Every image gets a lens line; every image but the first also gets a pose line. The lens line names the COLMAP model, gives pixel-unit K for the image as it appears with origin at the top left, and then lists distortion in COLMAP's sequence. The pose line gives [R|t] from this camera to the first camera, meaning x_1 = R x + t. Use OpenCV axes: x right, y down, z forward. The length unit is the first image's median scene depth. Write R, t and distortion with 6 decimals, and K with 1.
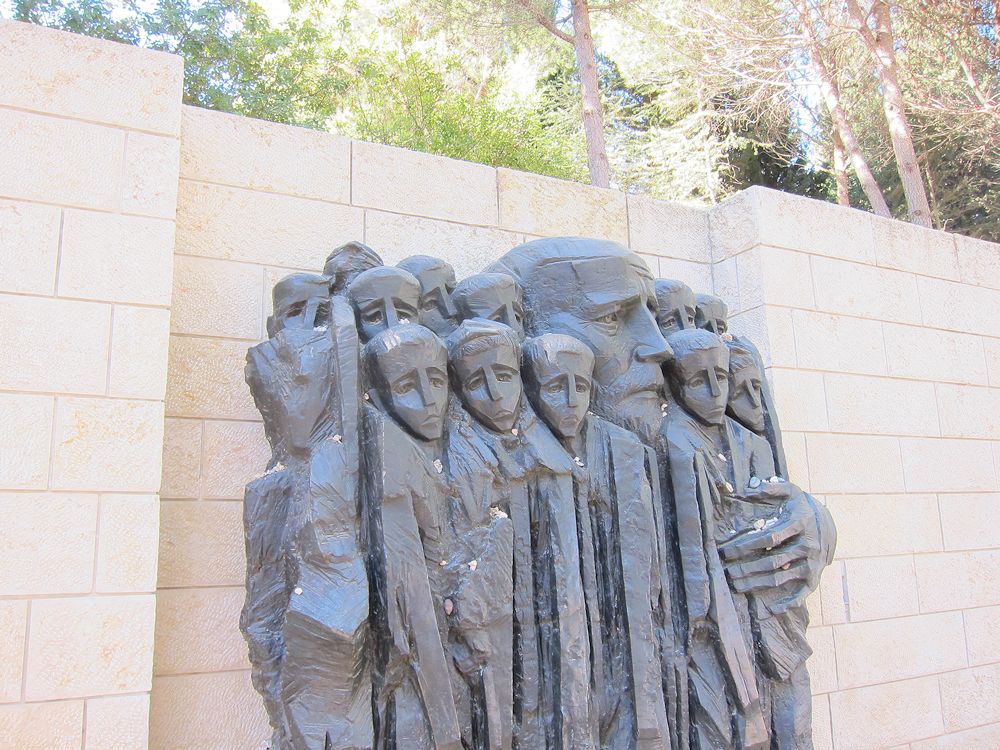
lens RADIAL K [[819.7, 0, 499.1], [0, 819.7, 381.1], [0, 0, 1]] dist [-0.016798, -0.004417]
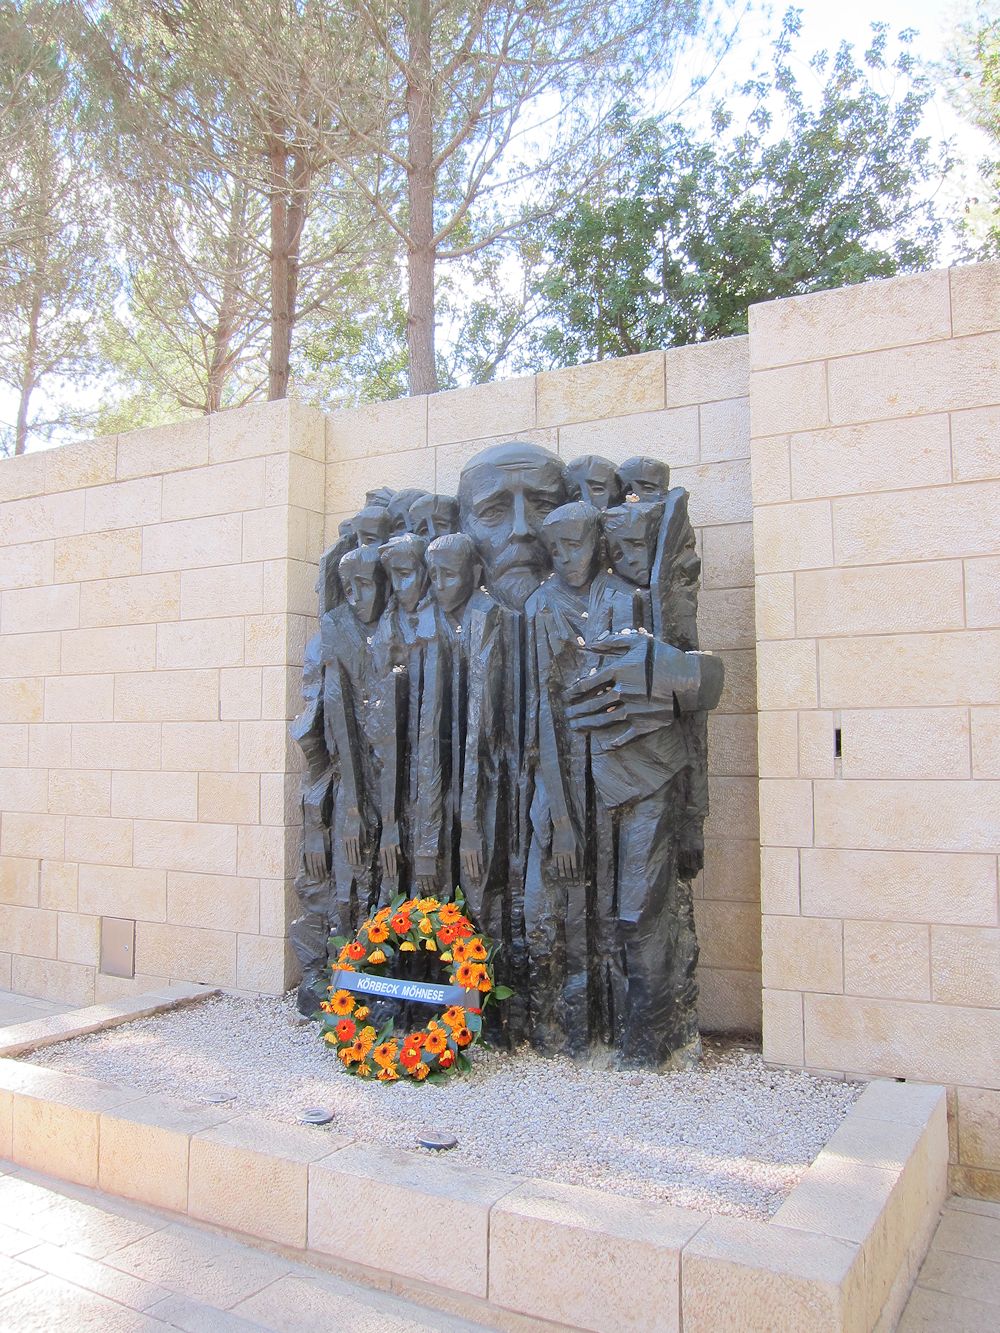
lens RADIAL K [[1092.6, 0, 498.5], [0, 1092.6, 662.0], [0, 0, 1]] dist [-0.016798, -0.004417]
pose [[0.556278, -0.038841, -0.830088, 1.482257], [0.147269, 0.987704, 0.052475, 0.060979], [0.817843, -0.151437, 0.555158, 0.054264]]
